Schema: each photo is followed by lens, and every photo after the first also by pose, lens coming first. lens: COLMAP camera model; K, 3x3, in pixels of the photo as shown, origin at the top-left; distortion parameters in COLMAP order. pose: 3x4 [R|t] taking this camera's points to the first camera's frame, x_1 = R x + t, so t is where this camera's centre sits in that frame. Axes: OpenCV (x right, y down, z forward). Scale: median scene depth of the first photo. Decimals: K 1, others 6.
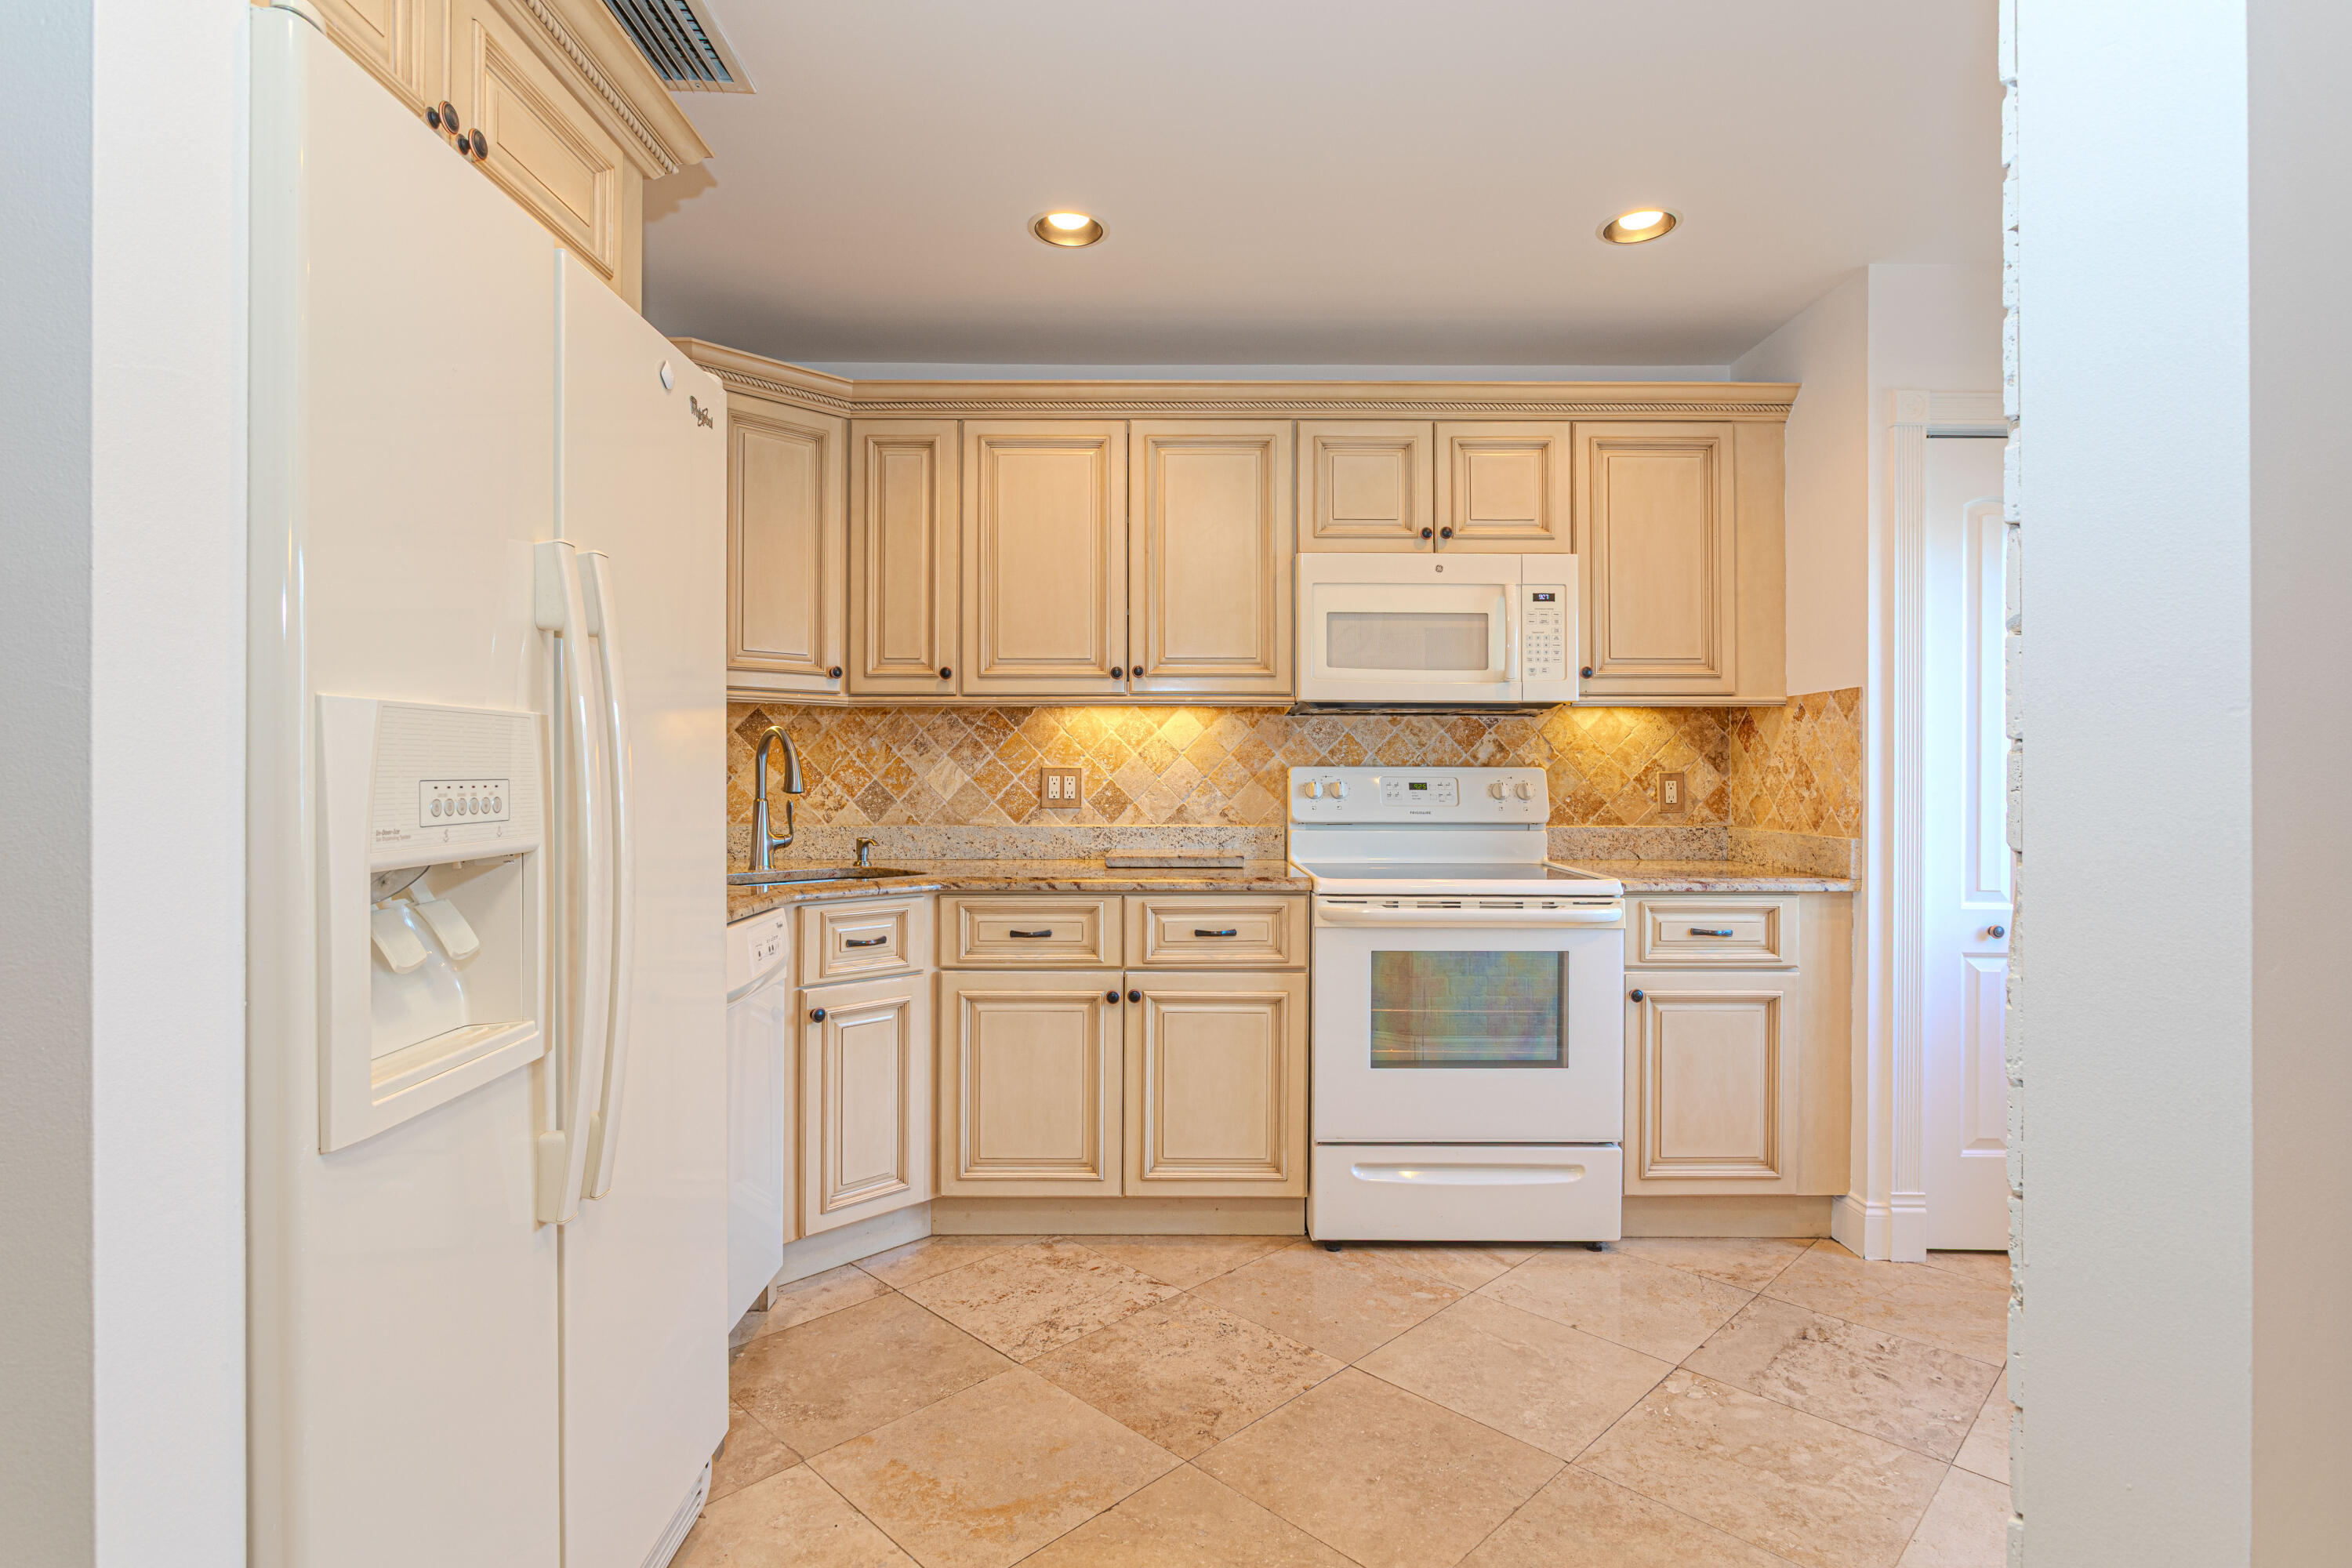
lens RADIAL K [[1161.2, 0, 1175.9], [0, 1161.2, 773.4], [0, 0, 1]] dist [-0.012965, 0.003367]
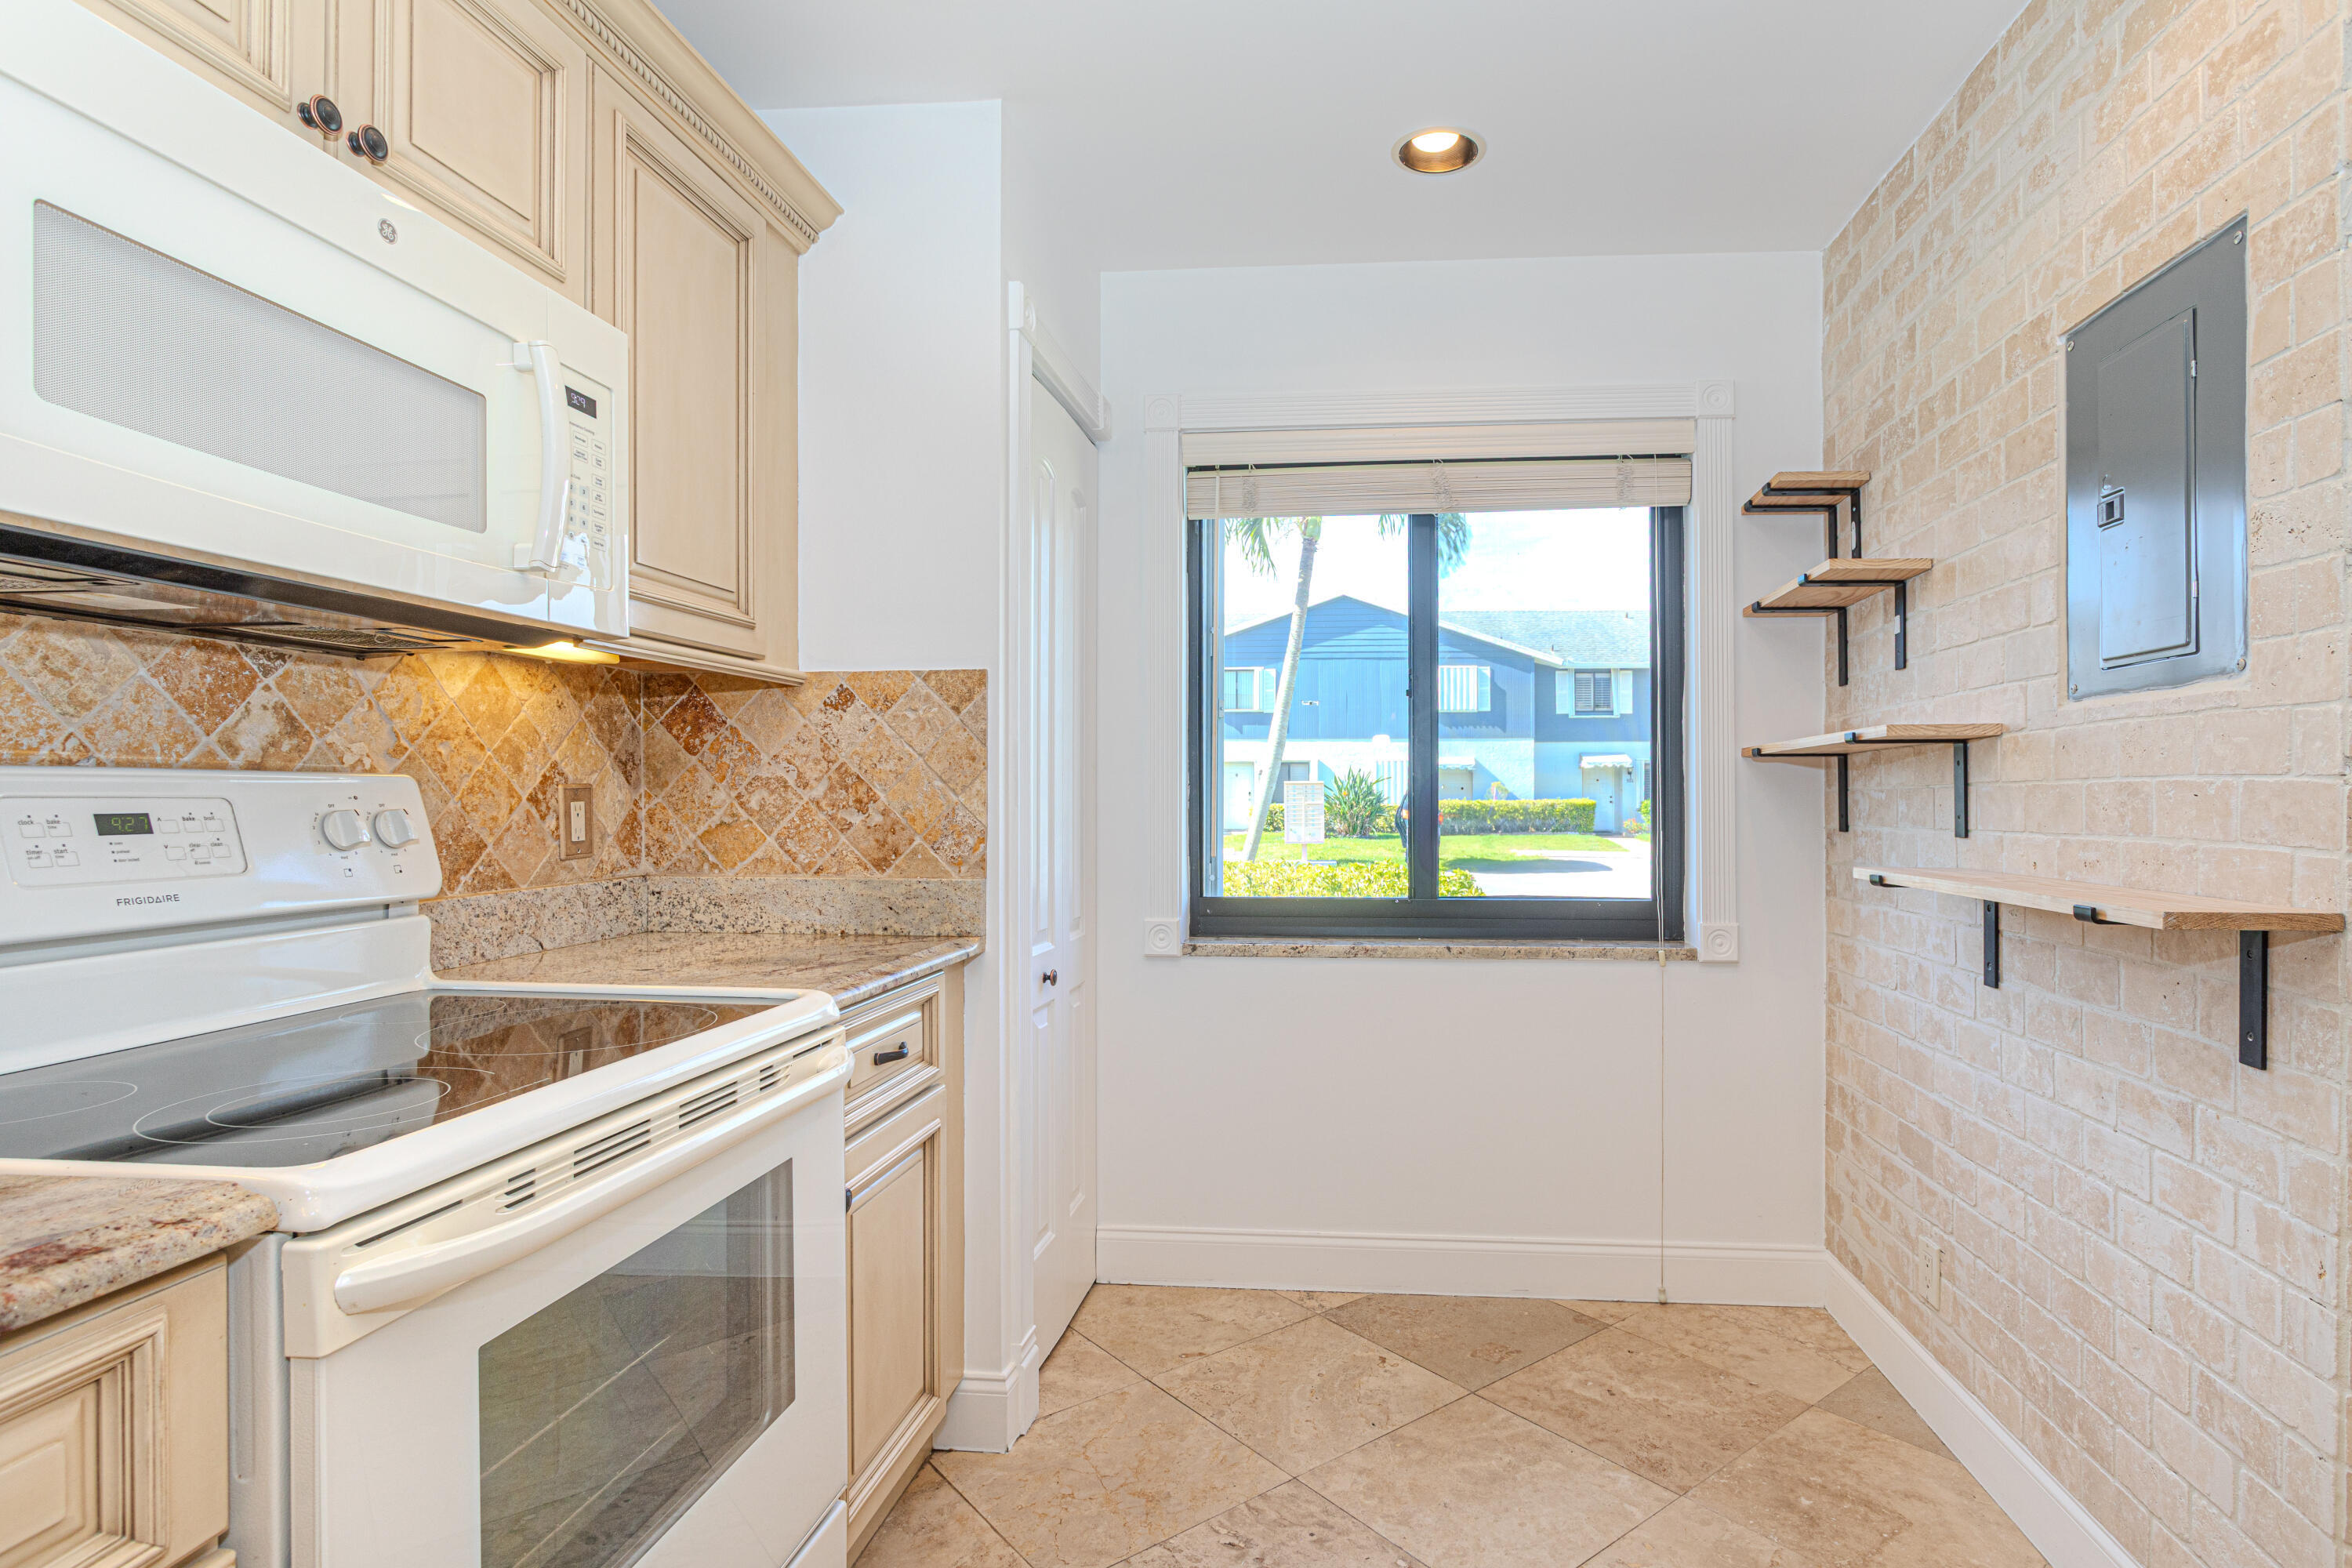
lens RADIAL K [[1161.2, 0, 1298.1], [0, 1161.2, 785.0], [0, 0, 1]] dist [-0.012965, 0.003367]
pose [[0.088762, 0.005003, 0.996040, -0.100341], [-0.003129, 0.999984, -0.004744, 0.000141], [-0.996048, -0.002695, 0.088776, 0.616721]]
